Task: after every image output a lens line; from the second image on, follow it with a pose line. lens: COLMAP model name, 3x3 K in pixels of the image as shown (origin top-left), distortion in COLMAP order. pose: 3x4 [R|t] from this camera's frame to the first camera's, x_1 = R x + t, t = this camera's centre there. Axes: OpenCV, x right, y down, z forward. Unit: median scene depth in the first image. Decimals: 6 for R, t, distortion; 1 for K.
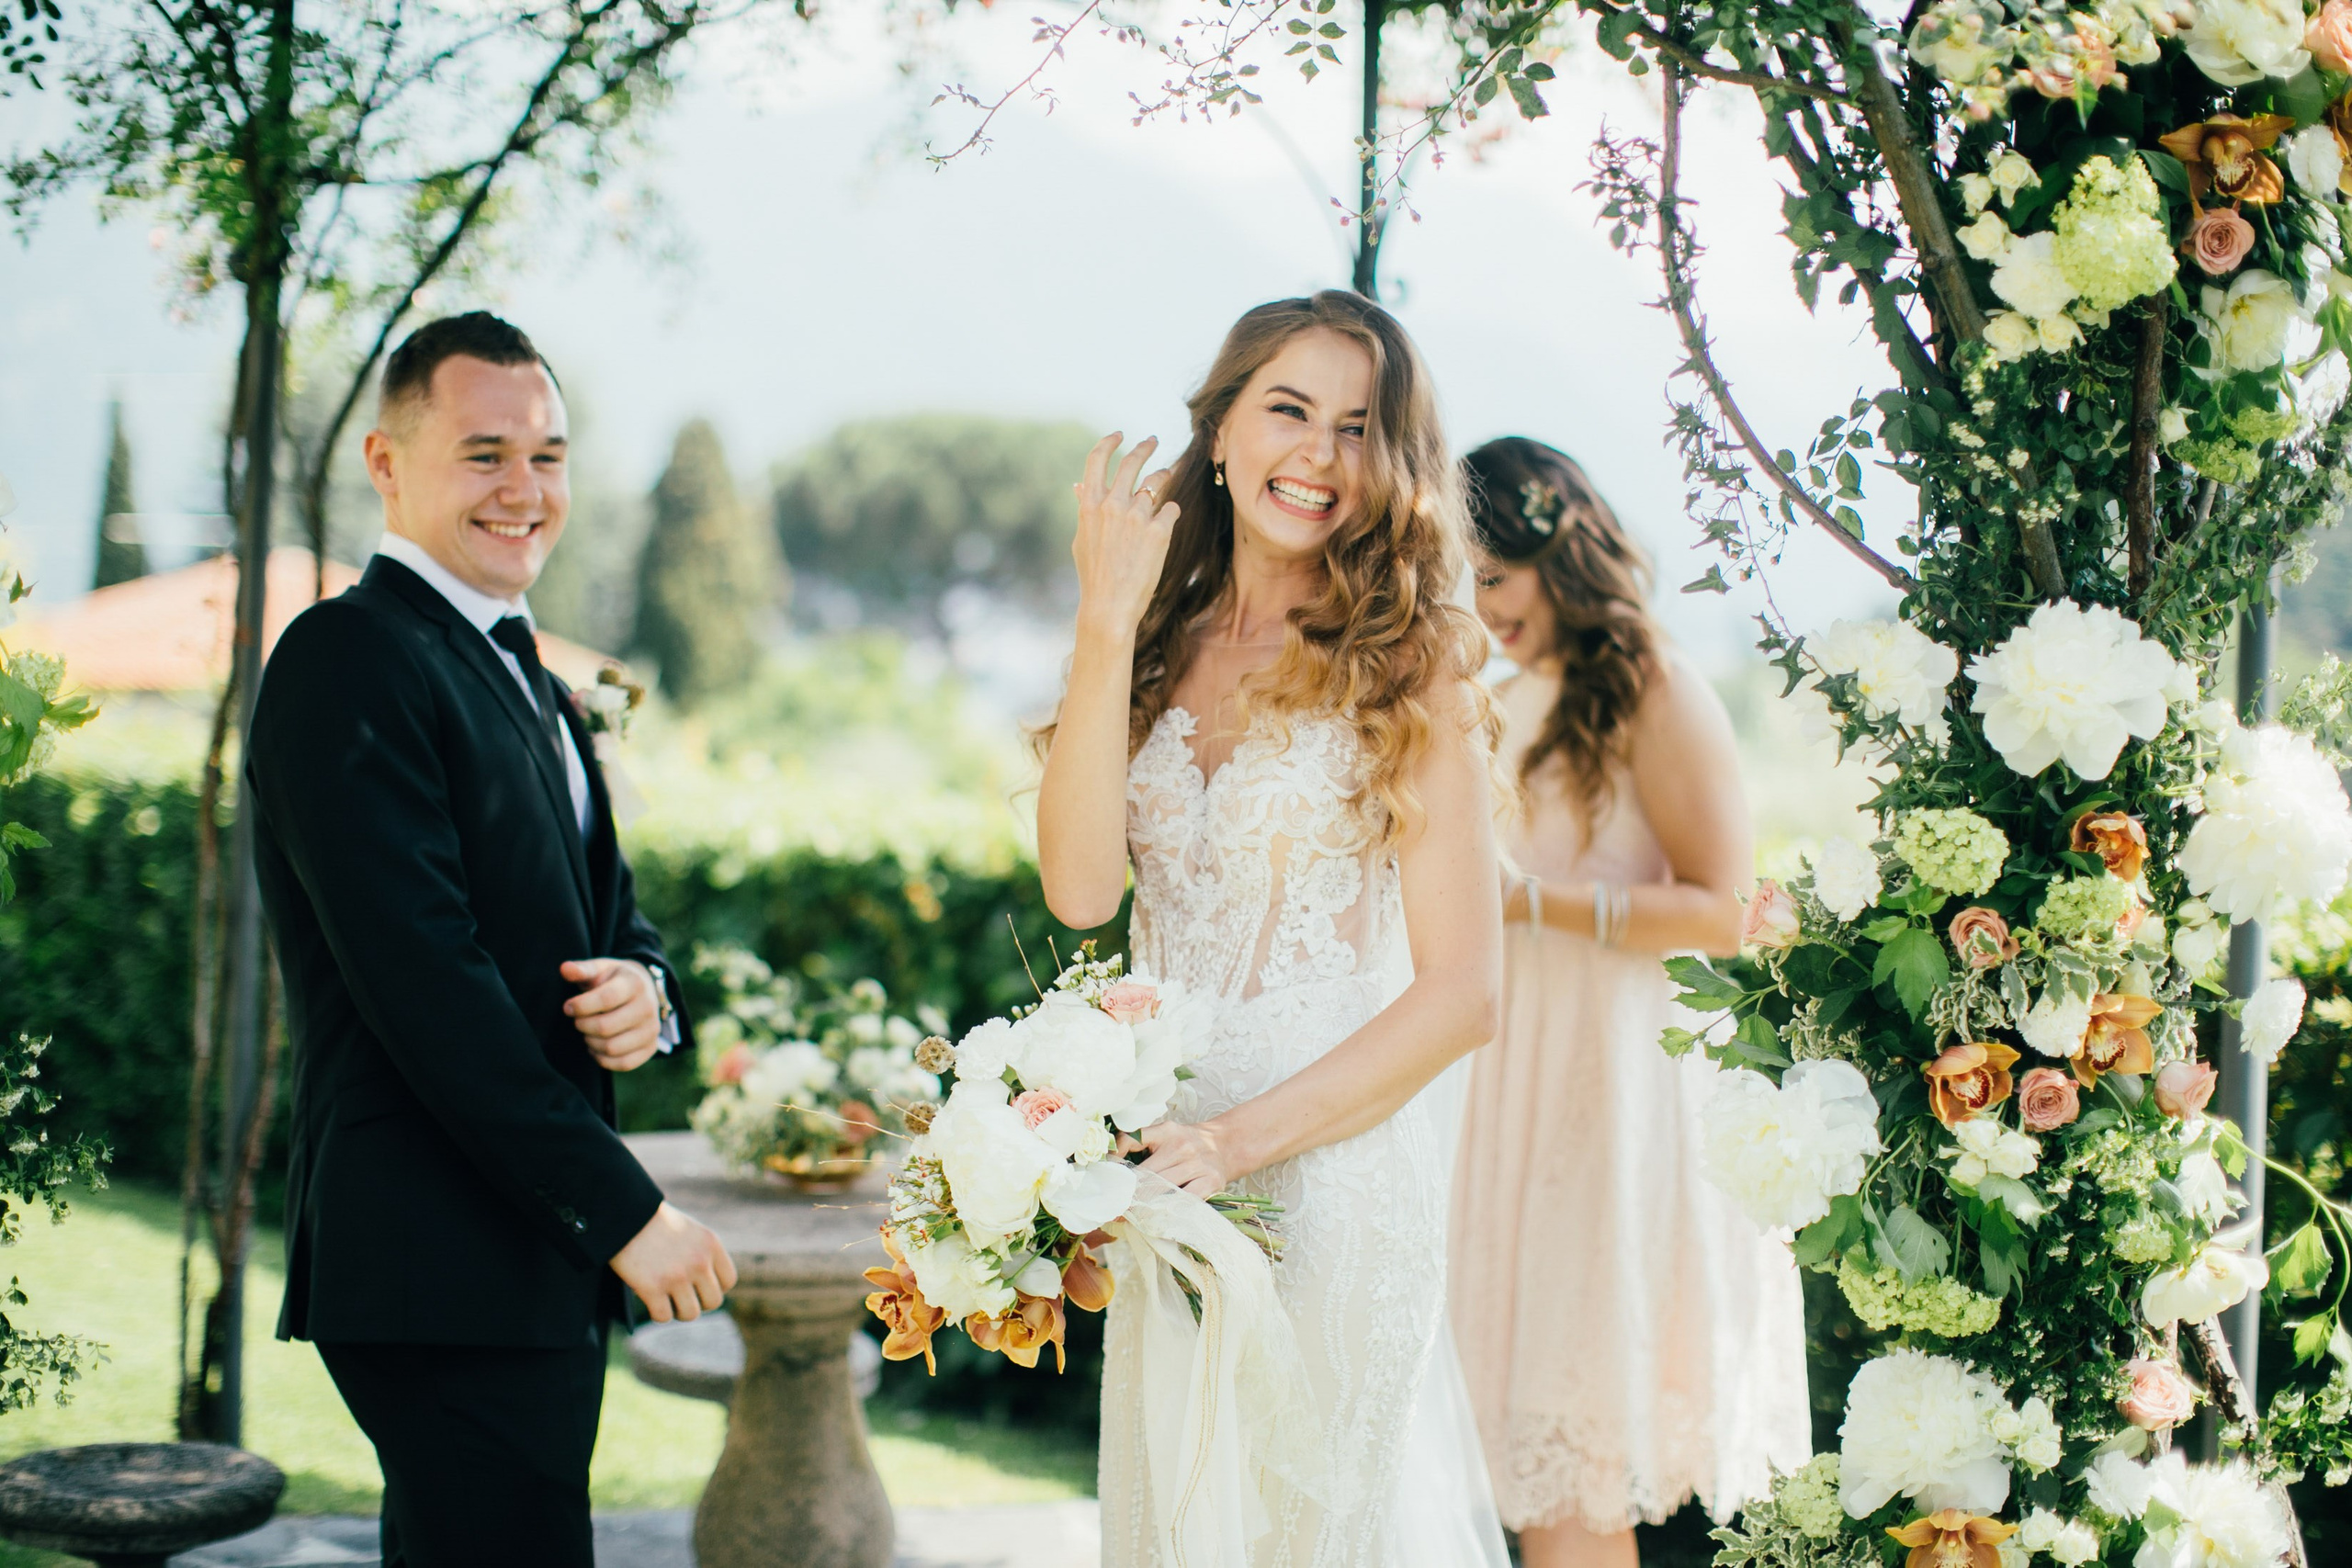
lens RADIAL K [[3516.1, 0, 1176.0], [0, 3516.1, 784.0], [0, 0, 1]] dist [-0.208524, 0.454291]
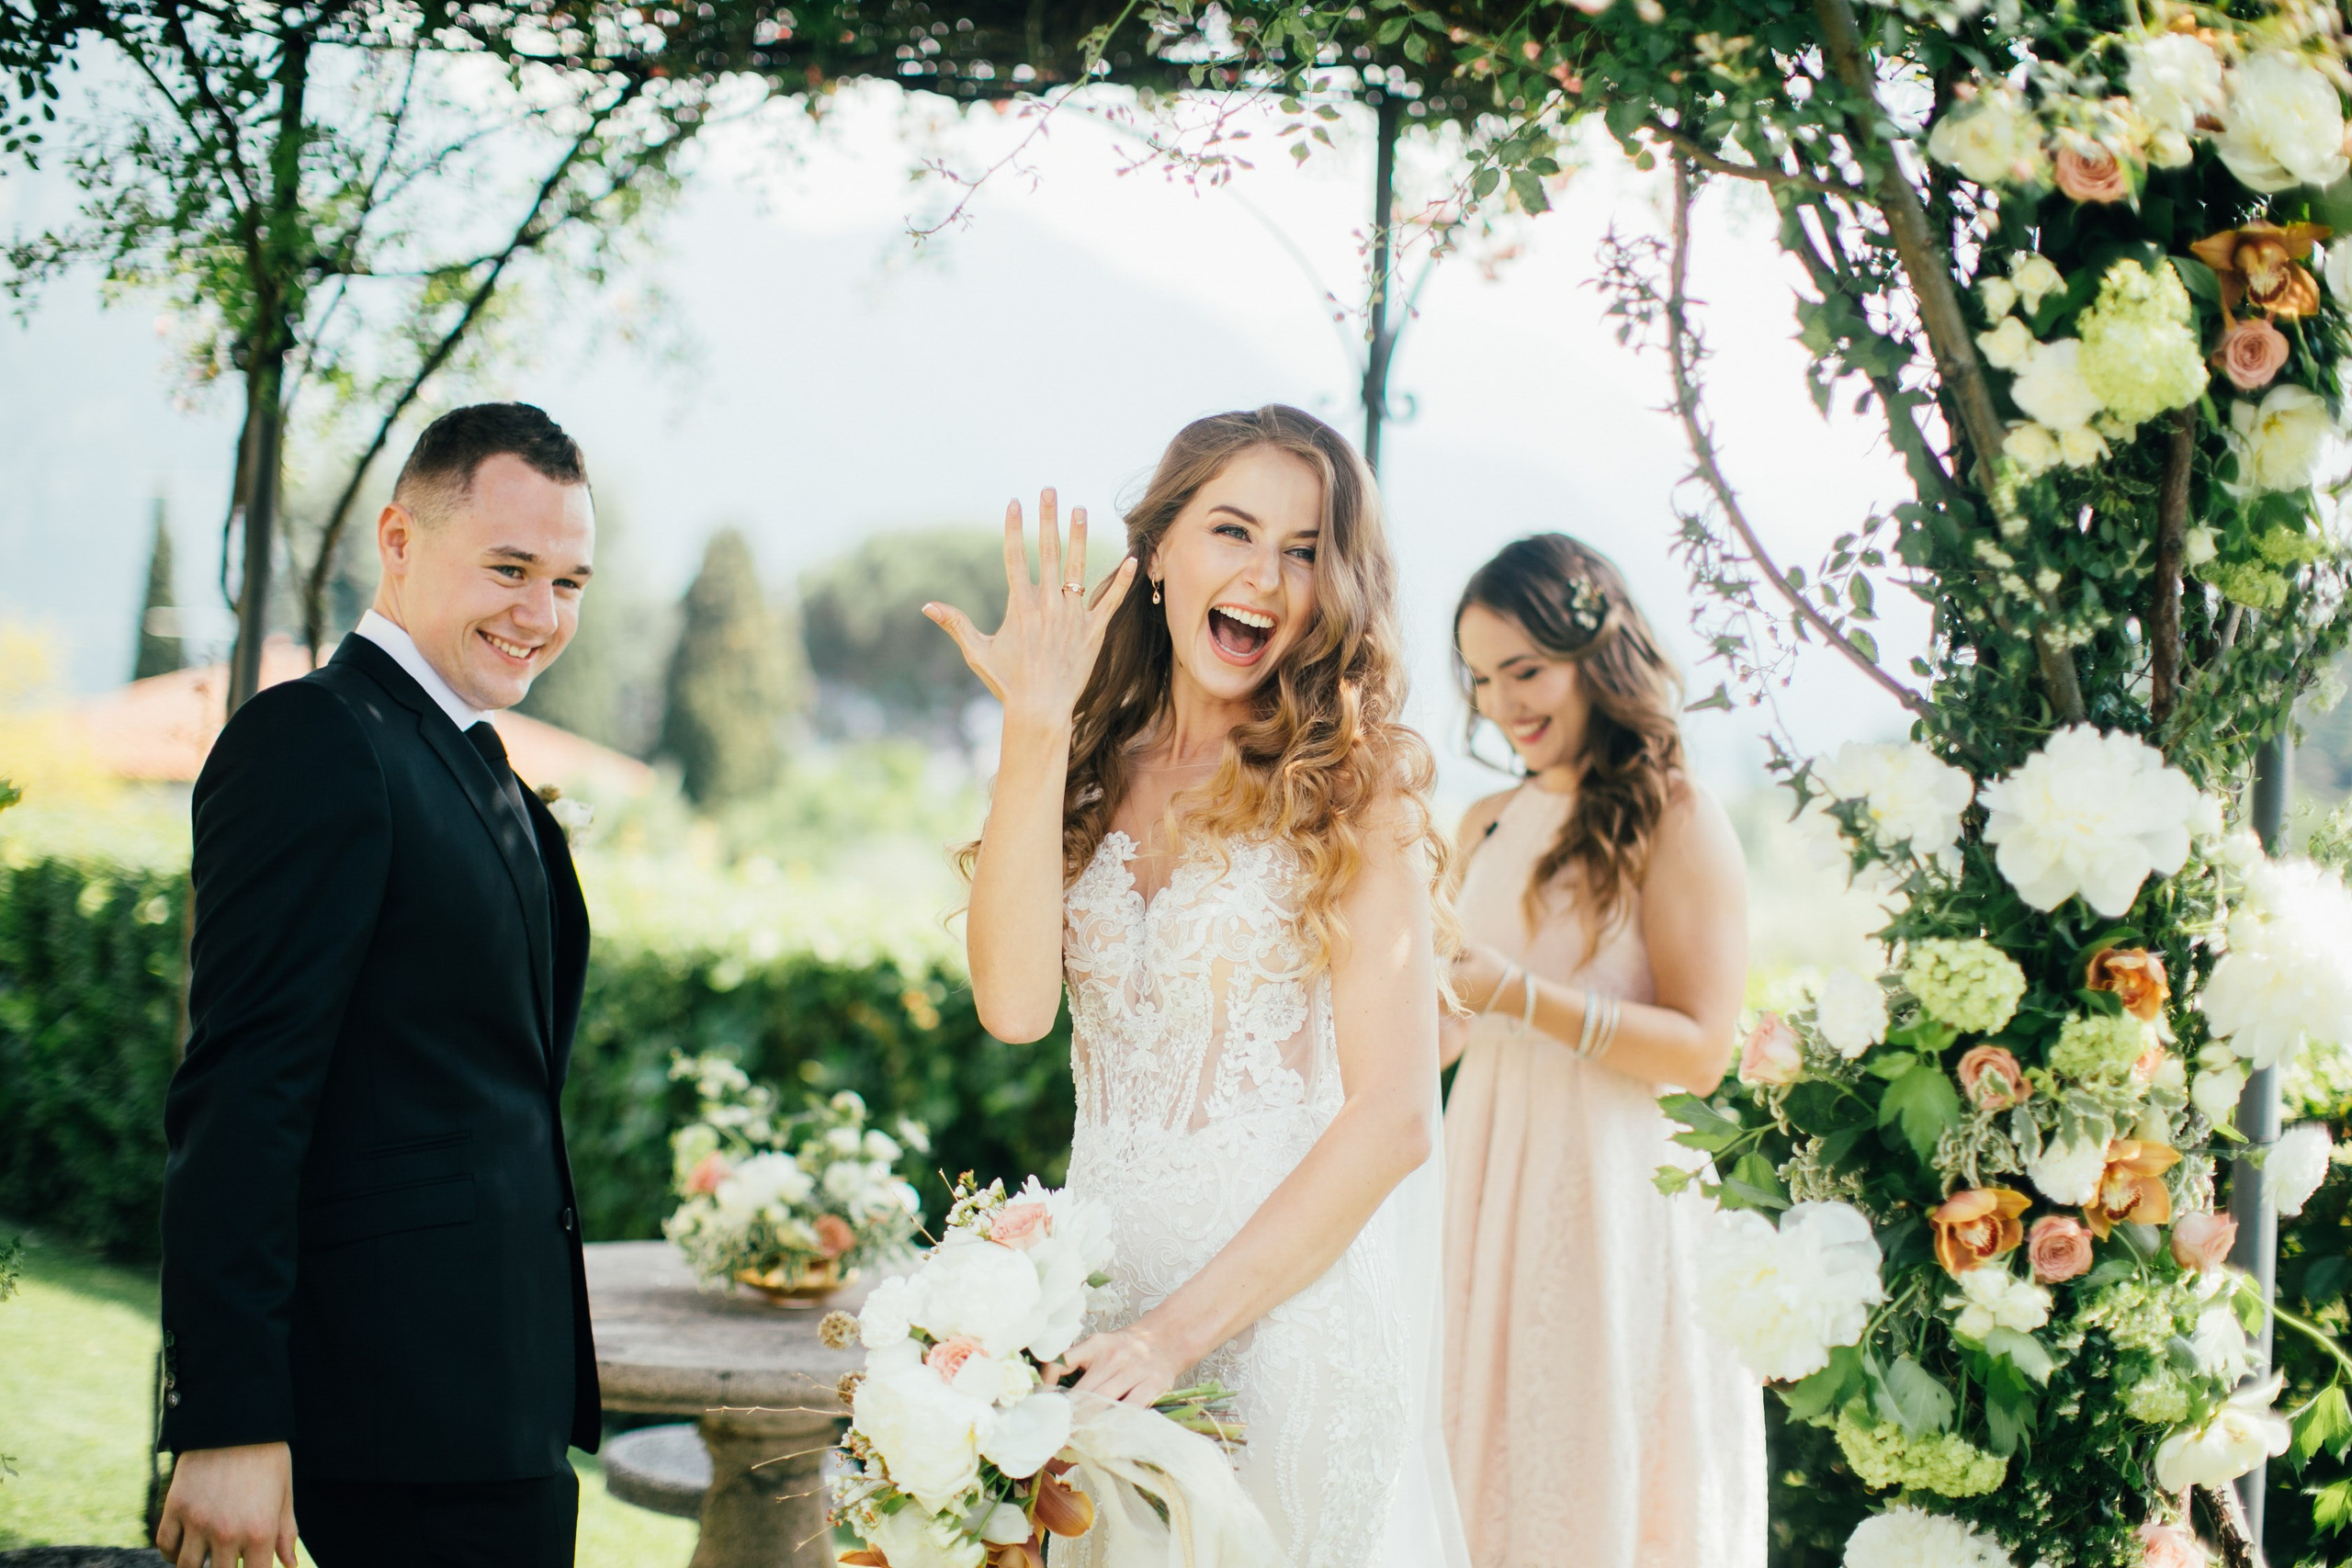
lens RADIAL K [[3445.2, 0, 1164.4], [0, 3445.2, 755.0], [0, 0, 1]] dist [-0.210364, 0.427002]
pose [[0.999735, 0.021414, -0.008503, 0.010672], [-0.021744, 0.998926, -0.040916, -0.001069], [0.007617, 0.041090, 0.999126, 0.062737]]
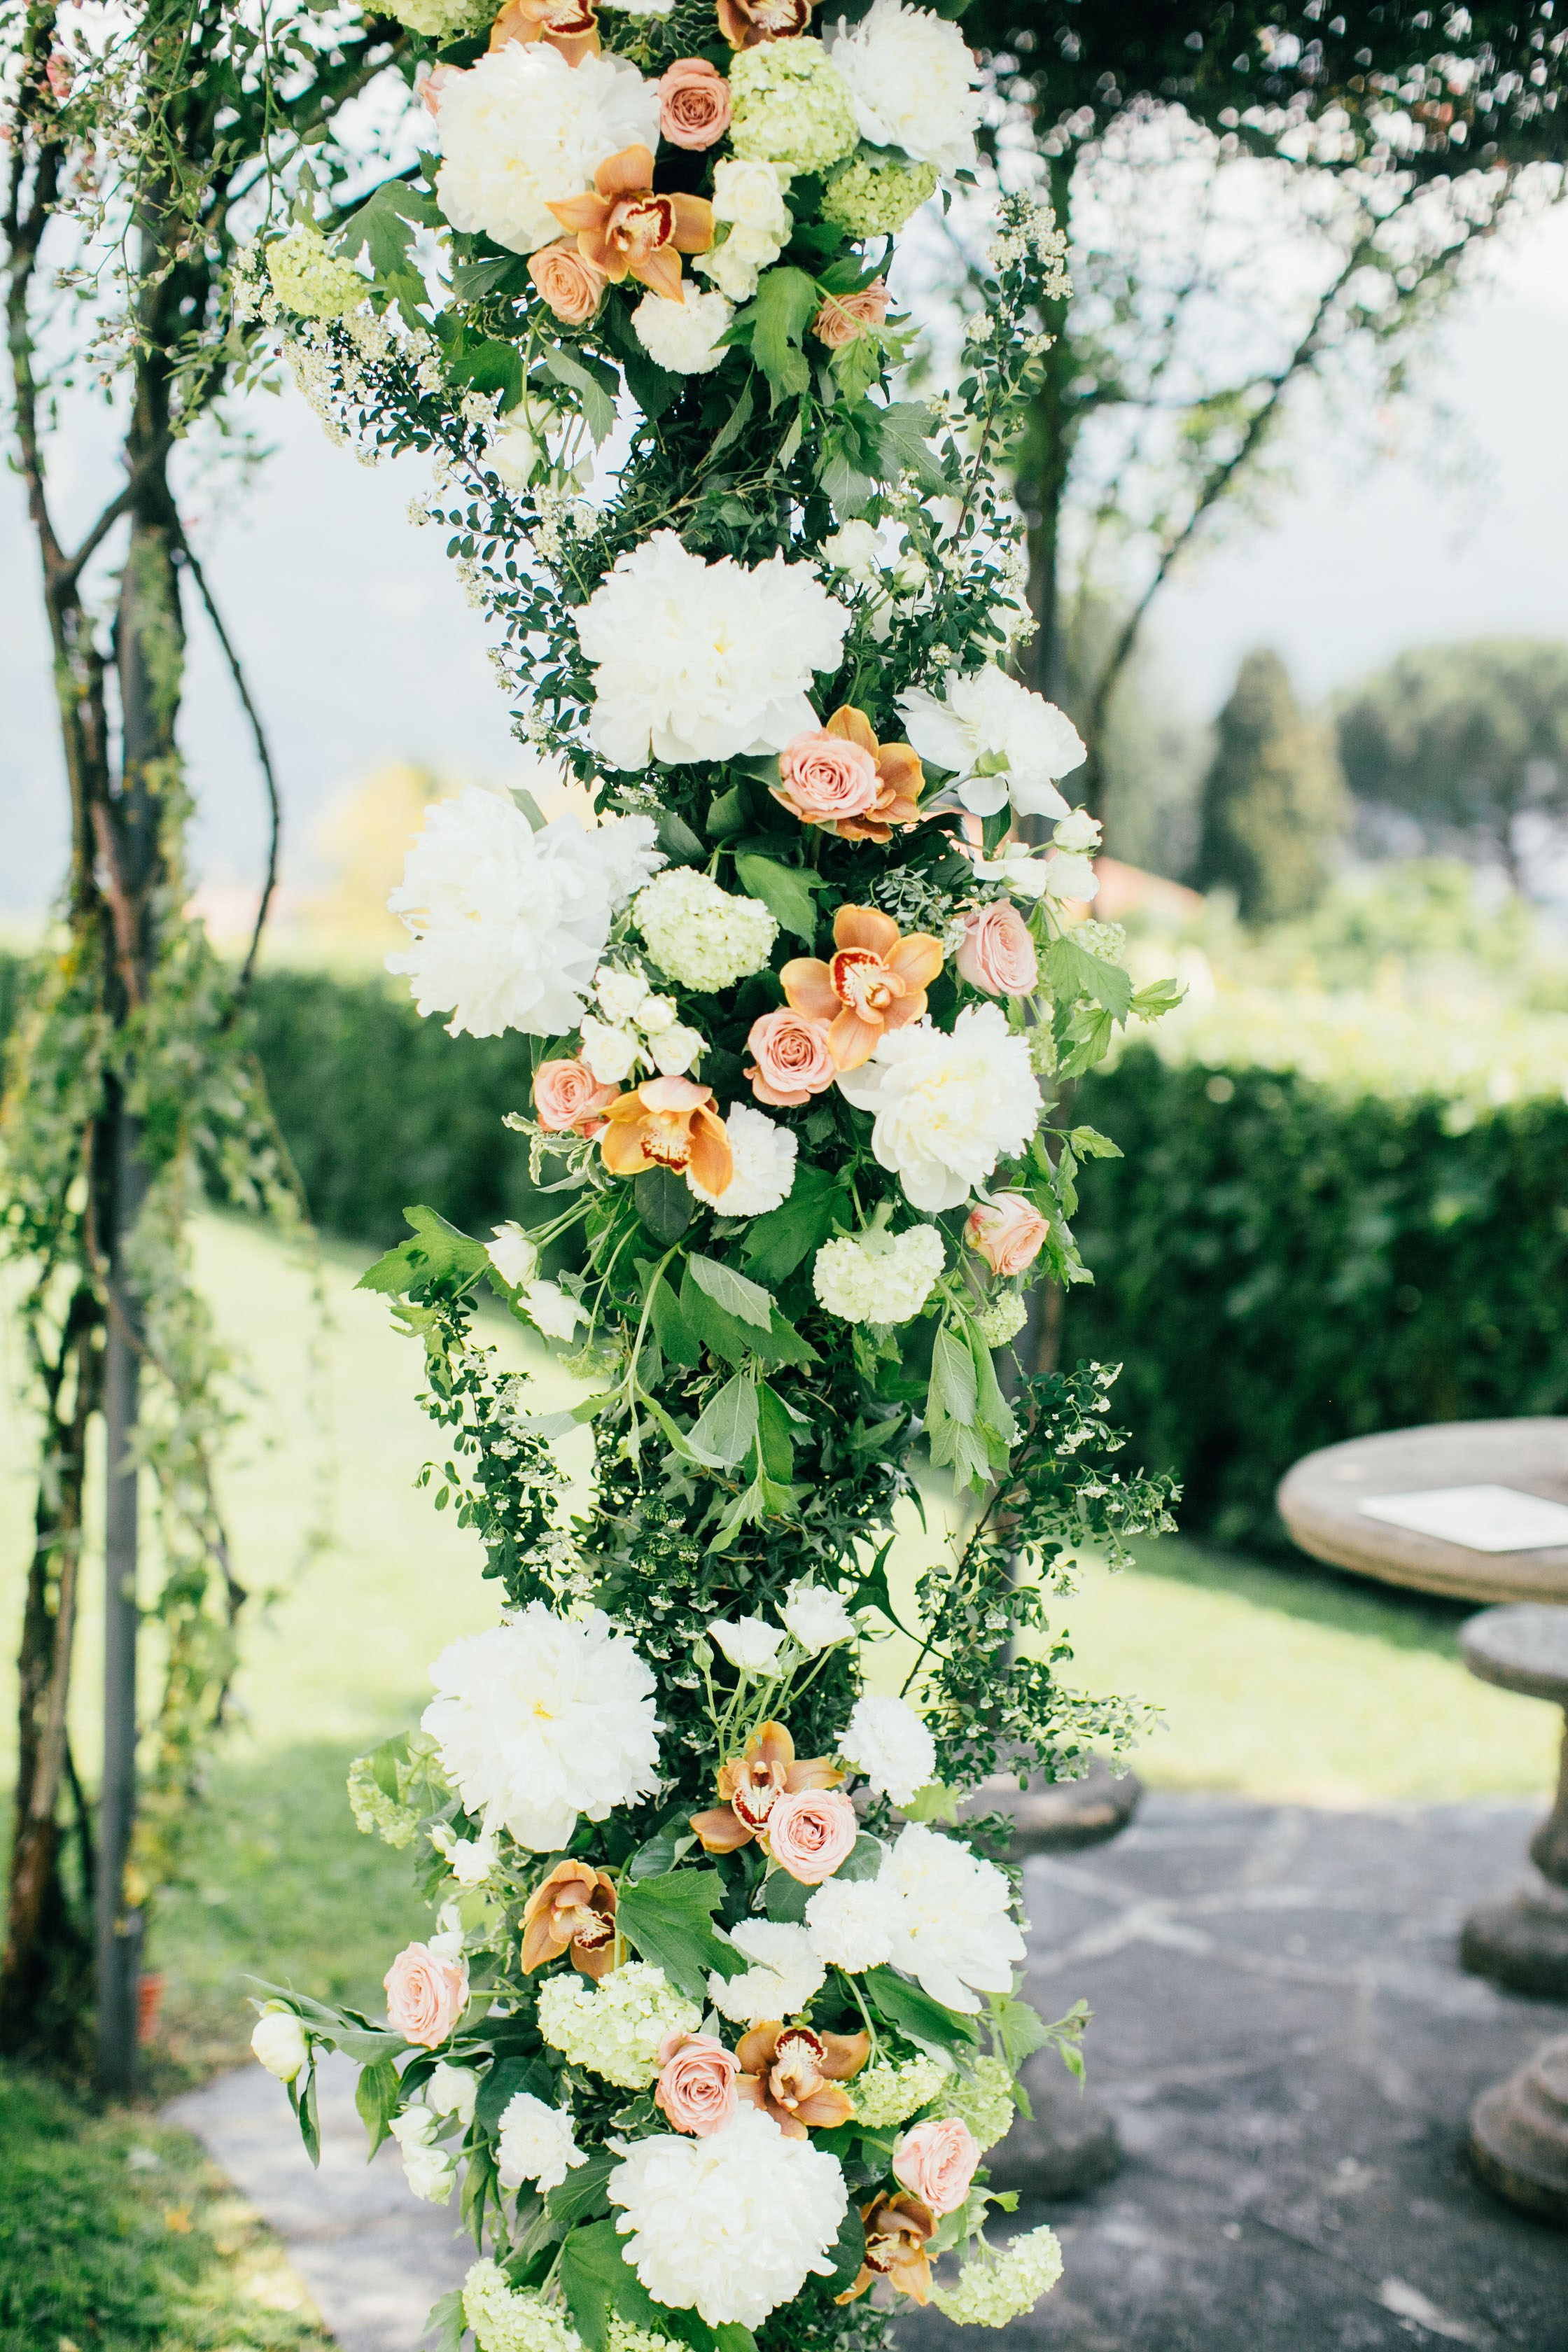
lens RADIAL K [[3445.5, 0, 784.0], [0, 3445.5, 1176.0], [0, 0, 1]] dist [-0.210364, 0.427002]
pose [[0.963649, 0.011247, -0.266935, -0.163083], [0.001956, 0.998790, 0.049146, -0.016478], [0.267165, -0.047882, 0.962461, 0.129853]]
